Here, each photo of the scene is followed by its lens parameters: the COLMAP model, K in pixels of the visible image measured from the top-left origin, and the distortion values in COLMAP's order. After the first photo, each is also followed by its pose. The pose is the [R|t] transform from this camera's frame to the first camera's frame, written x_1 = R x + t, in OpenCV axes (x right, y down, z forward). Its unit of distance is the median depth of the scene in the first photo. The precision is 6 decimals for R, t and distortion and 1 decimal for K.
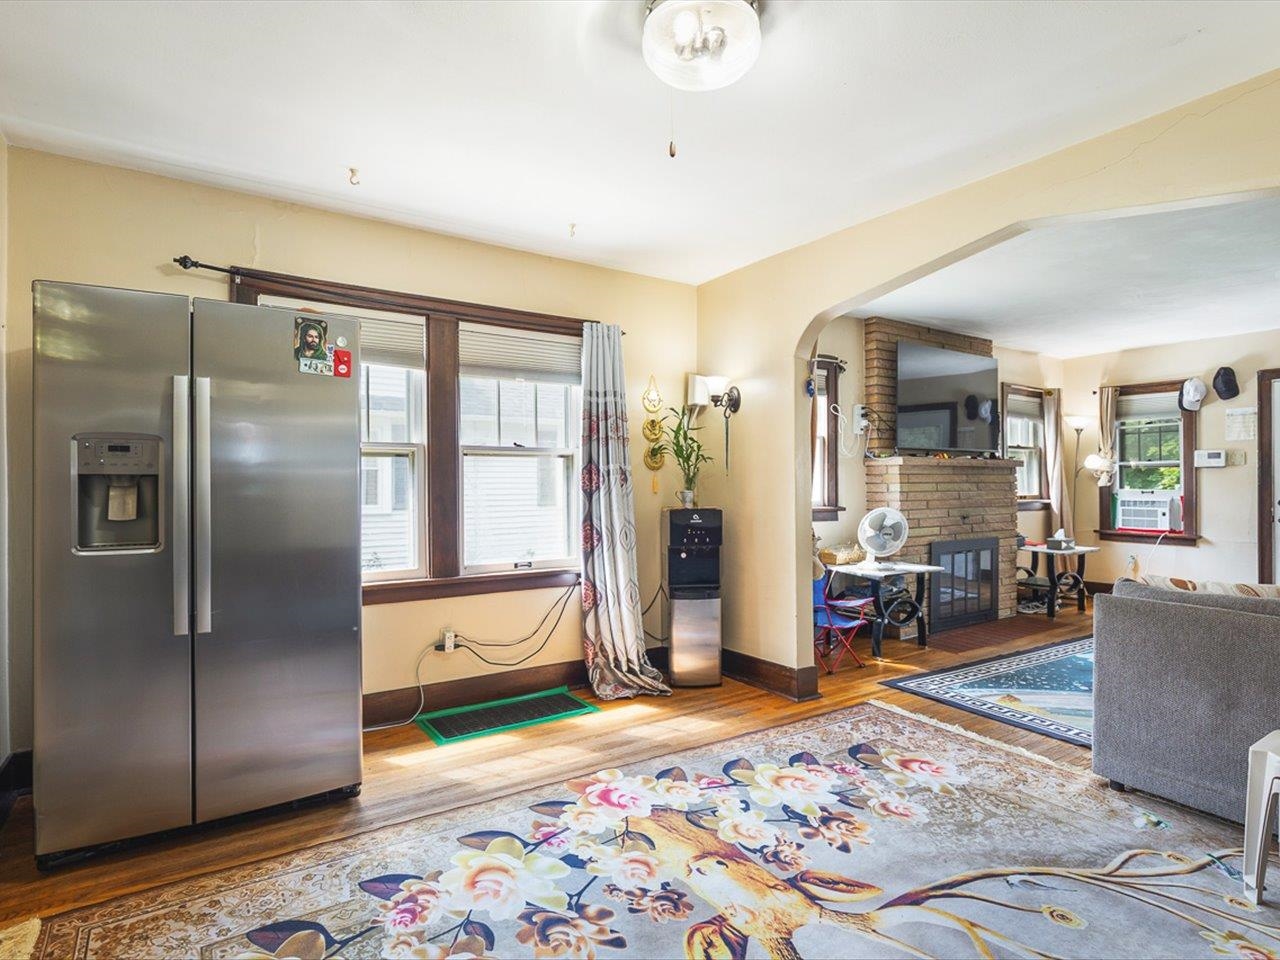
lens RADIAL K [[692.6, 0, 640.0], [0, 692.6, 480.0], [0, 0, 1]] dist [0.001105, 0.000219]
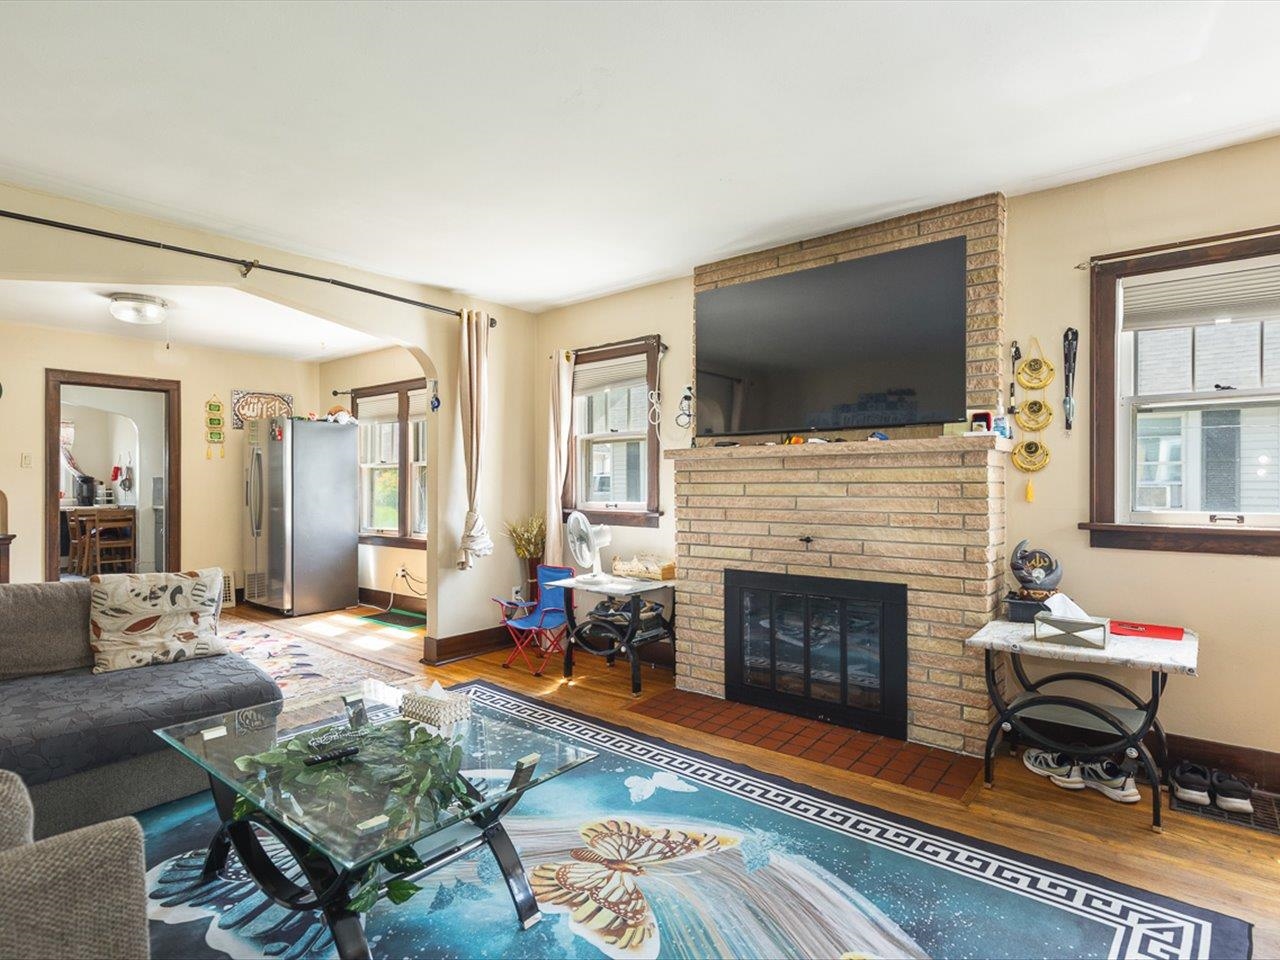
lens RADIAL K [[692.6, 0, 640.0], [0, 692.6, 480.0], [0, 0, 1]] dist [0.001105, 0.000219]
pose [[0.283423, -0.005815, -0.958977, 1.158272], [0.004608, 0.999978, -0.004702, 0.003945], [0.958984, -0.003086, 0.283444, 0.782255]]
